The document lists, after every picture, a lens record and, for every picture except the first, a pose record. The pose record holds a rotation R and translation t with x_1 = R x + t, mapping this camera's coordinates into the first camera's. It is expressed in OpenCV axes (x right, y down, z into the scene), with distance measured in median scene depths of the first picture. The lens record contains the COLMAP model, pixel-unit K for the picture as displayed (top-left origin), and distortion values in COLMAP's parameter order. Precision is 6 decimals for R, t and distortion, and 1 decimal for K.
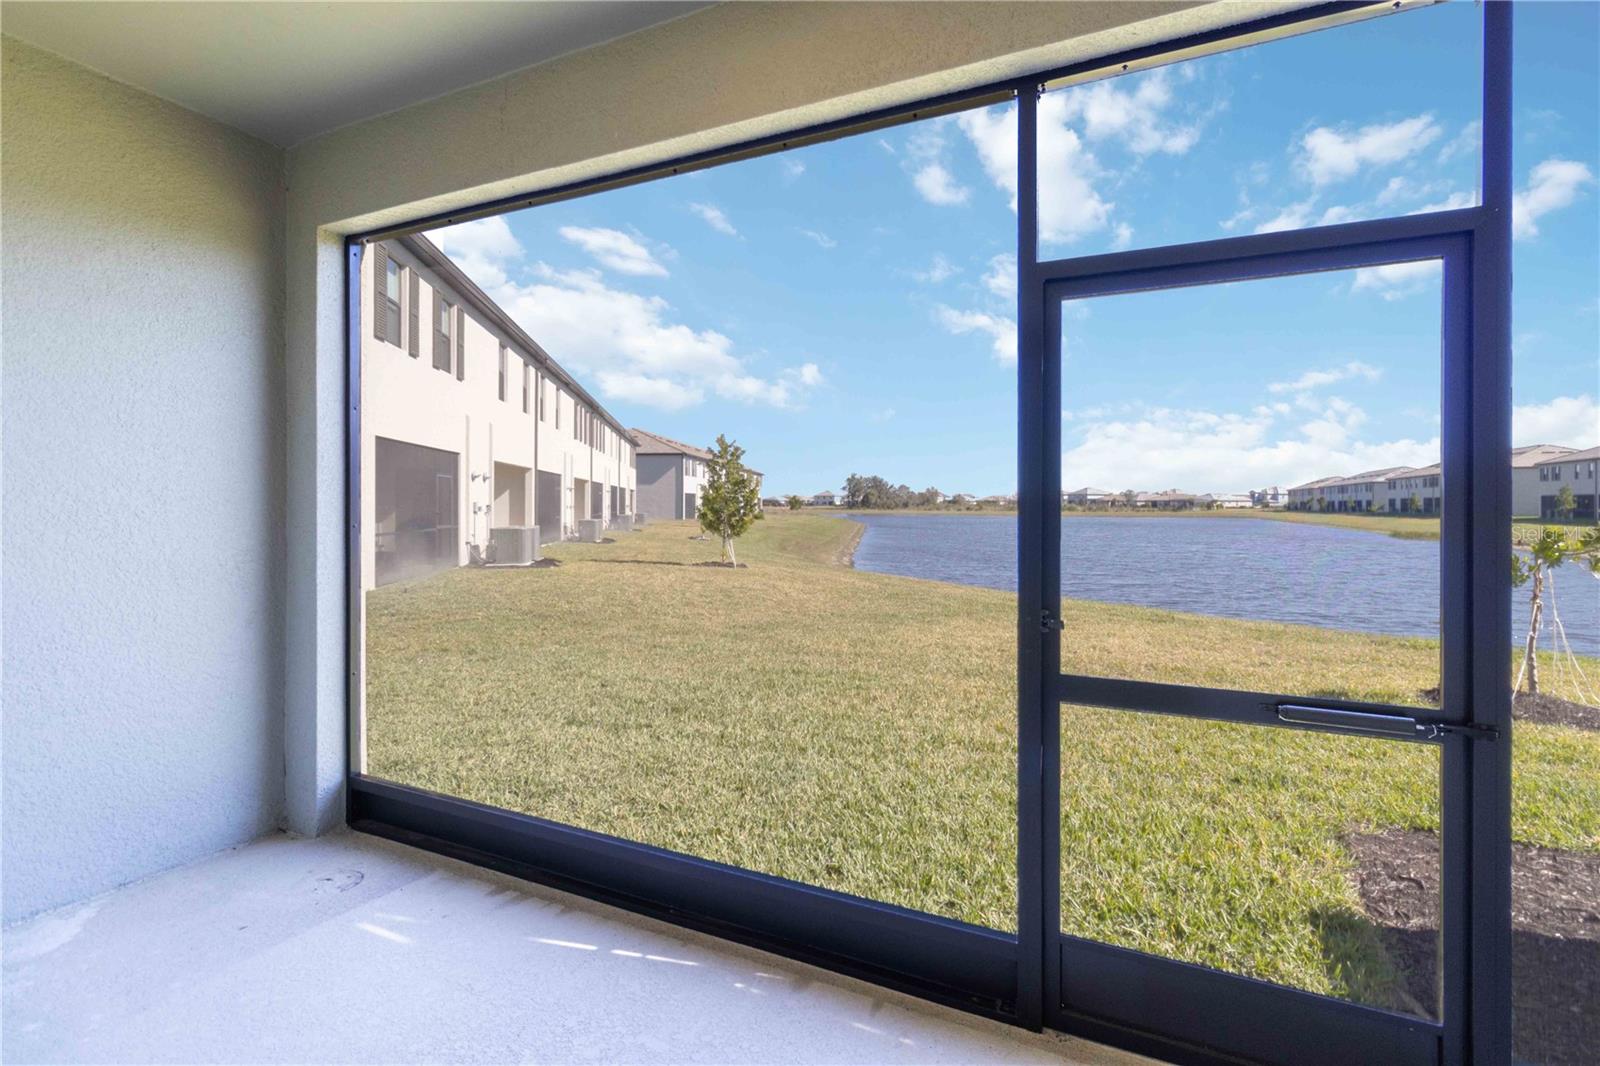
lens RADIAL K [[739.5, 0, 797.9], [0, 739.5, 502.2], [0, 0, 1]] dist [-0.001804, 0.000986]
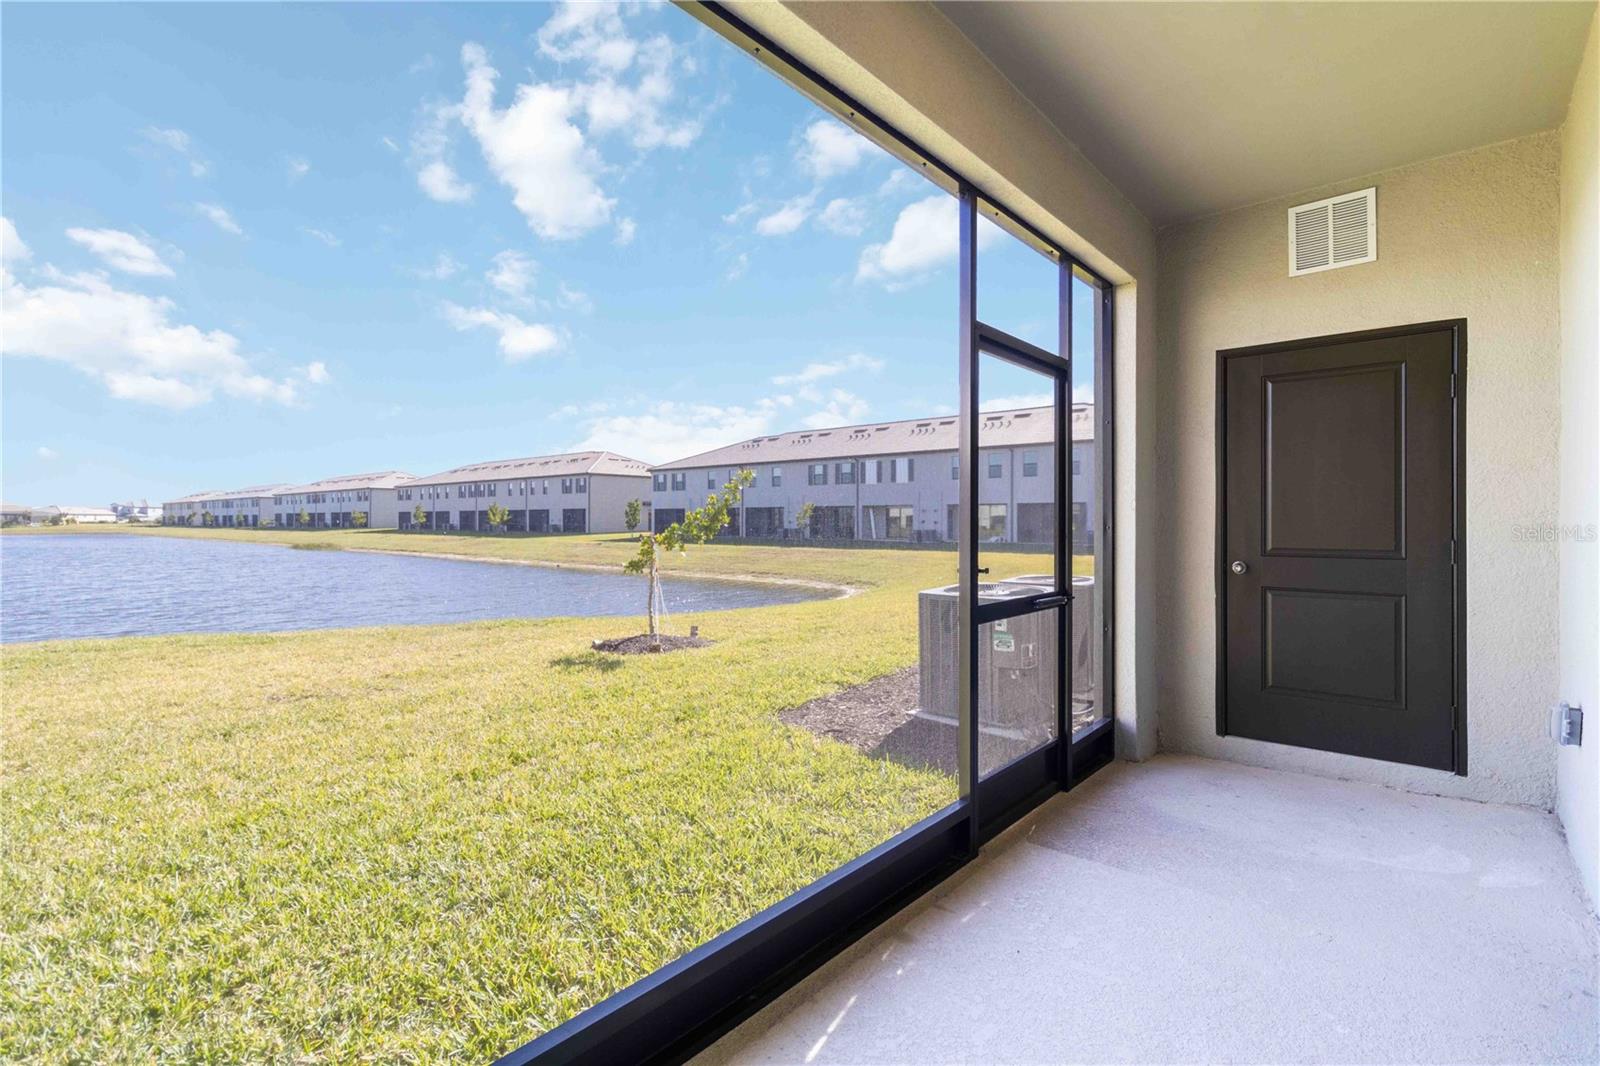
lens RADIAL K [[739.5, 0, 776.9], [0, 739.5, 492.3], [0, 0, 1]] dist [-0.001804, 0.000986]
pose [[0.999931, -0.011744, 0.000876, 0.640219], [0.011729, 0.999810, 0.015561, -0.017704], [-0.001058, -0.015550, 0.999879, -0.012174]]
